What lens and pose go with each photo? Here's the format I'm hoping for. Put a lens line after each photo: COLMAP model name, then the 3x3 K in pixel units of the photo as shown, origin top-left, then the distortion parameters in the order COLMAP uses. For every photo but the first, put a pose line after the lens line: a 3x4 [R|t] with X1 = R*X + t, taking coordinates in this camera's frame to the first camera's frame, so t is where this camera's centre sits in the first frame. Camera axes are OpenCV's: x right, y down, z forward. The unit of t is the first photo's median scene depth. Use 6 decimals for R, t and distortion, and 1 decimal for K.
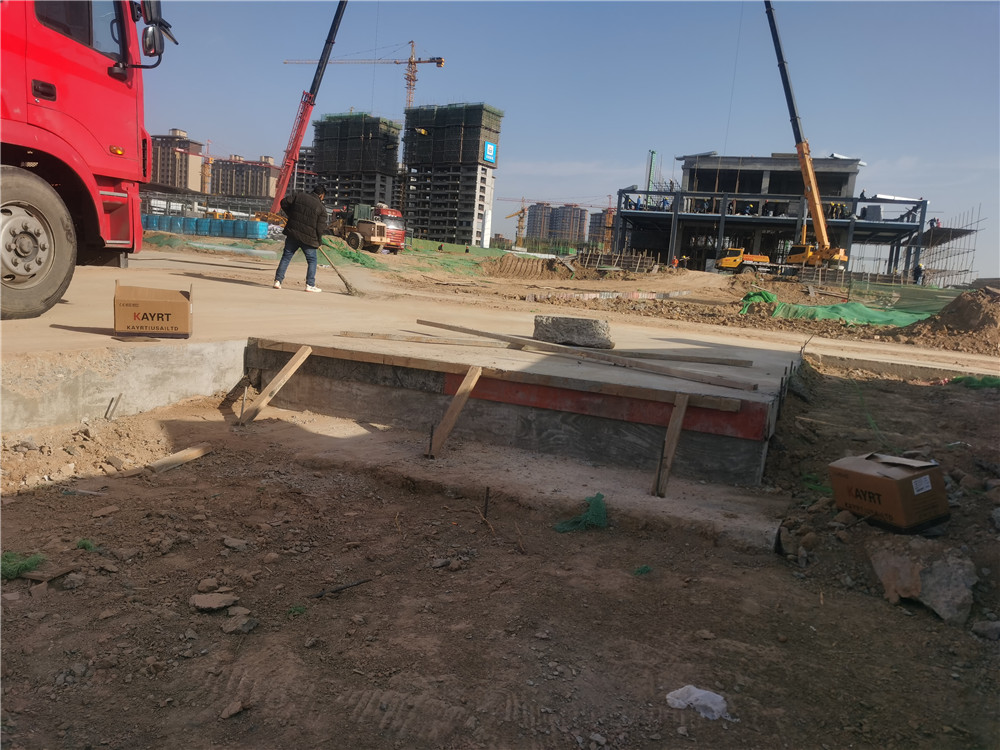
lens RADIAL K [[761.4, 0, 503.4], [0, 761.4, 371.2], [0, 0, 1]] dist [0.084184, -0.130171]
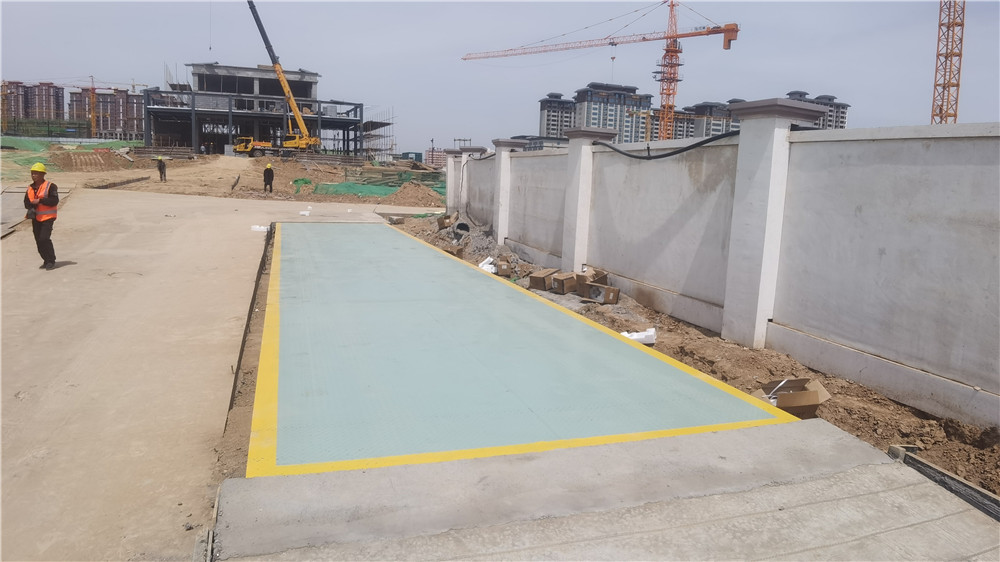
lens RADIAL K [[646.7, 0, 504.5], [0, 646.7, 282.4], [0, 0, 1]] dist [-0.048879, -0.046131]
pose [[0.753283, -0.155602, 0.639024, -0.102104], [0.097442, 0.987292, 0.125540, -0.000144], [-0.650438, -0.032299, 0.758873, -0.152916]]
